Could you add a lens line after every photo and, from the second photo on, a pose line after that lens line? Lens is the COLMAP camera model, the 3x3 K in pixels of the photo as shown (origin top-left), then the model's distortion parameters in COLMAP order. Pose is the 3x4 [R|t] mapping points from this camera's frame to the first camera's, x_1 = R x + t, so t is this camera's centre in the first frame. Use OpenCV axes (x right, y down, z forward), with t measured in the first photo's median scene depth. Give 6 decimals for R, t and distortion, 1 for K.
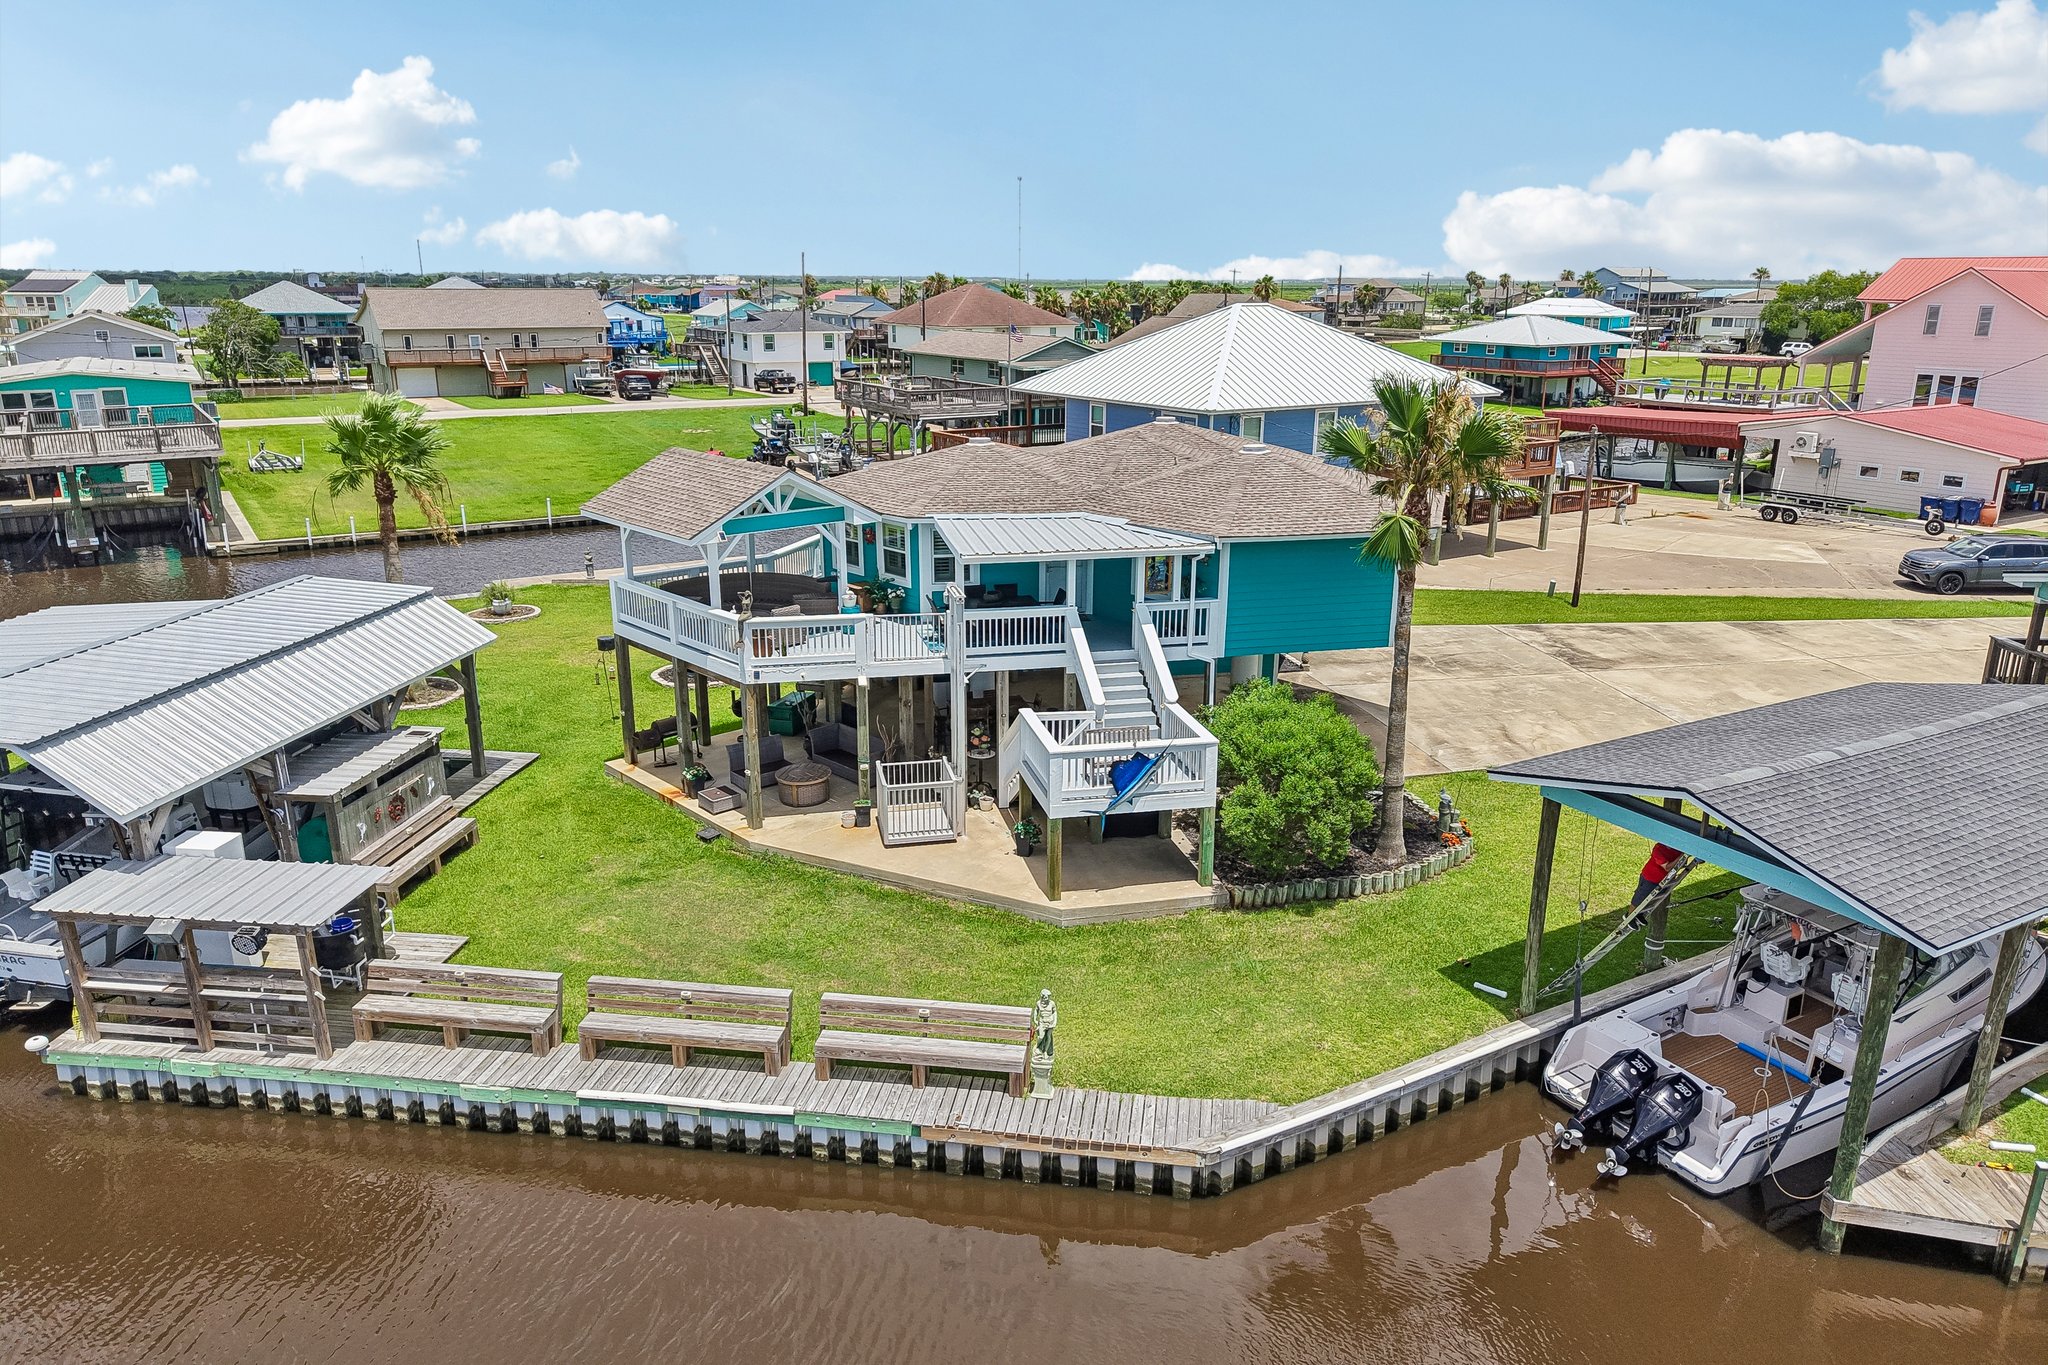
lens RADIAL K [[1378.1, 0, 1024.0], [0, 1378.1, 682.5], [0, 0, 1]] dist [0.017651, -0.001564]
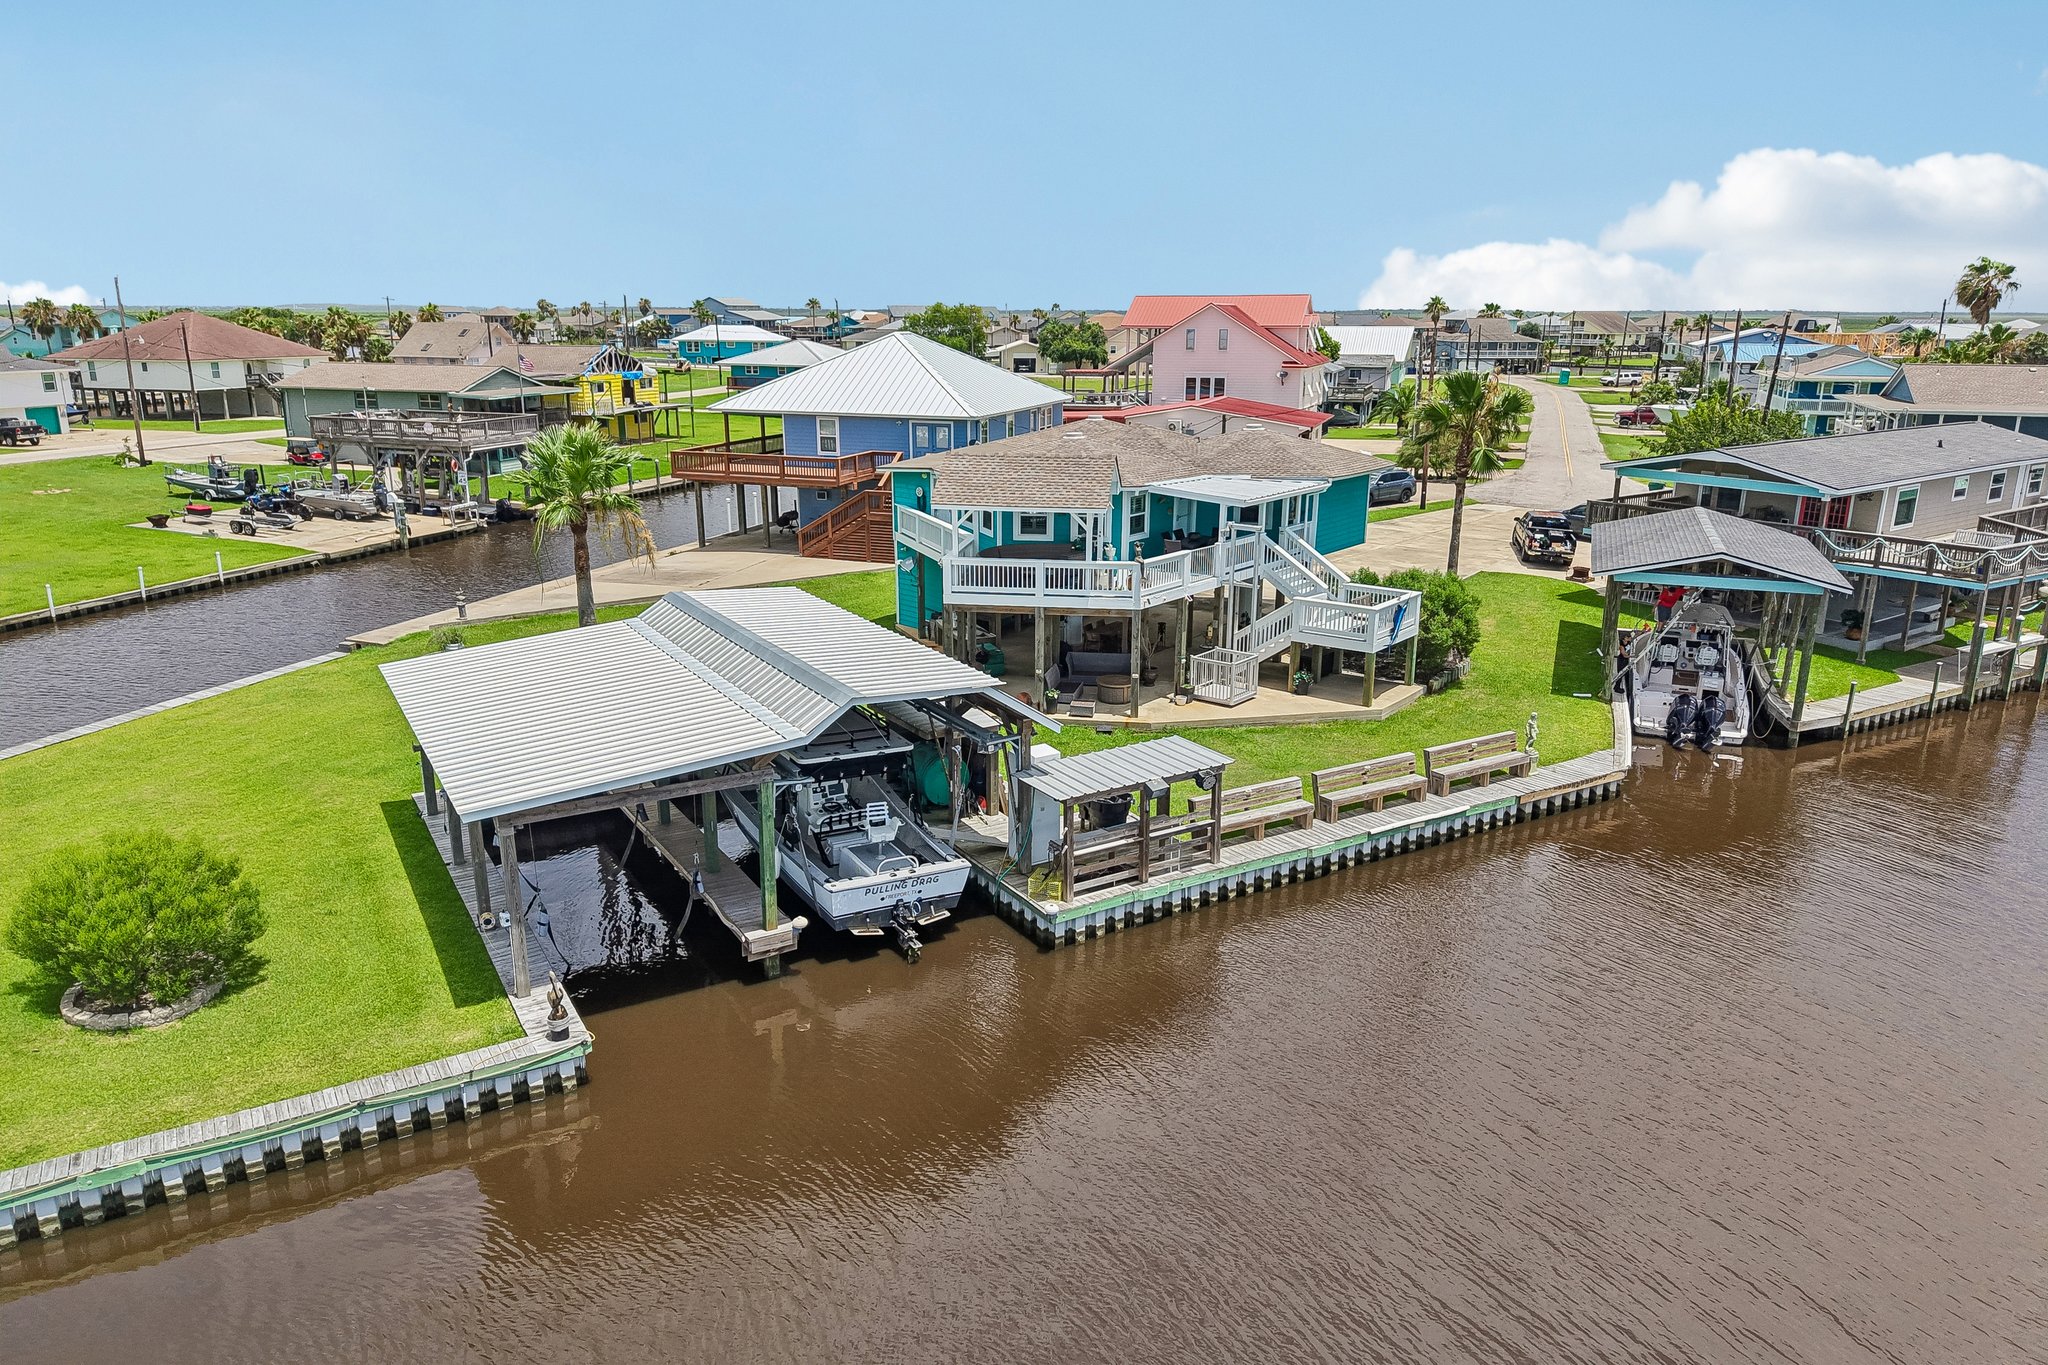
lens RADIAL K [[1378.1, 0, 1024.0], [0, 1378.1, 682.5], [0, 0, 1]] dist [0.017651, -0.001564]
pose [[0.776054, -0.166479, 0.608296, -1.243442], [0.177113, 0.983245, 0.043137, -0.008291], [-0.605285, 0.074260, 0.792537, -0.022494]]
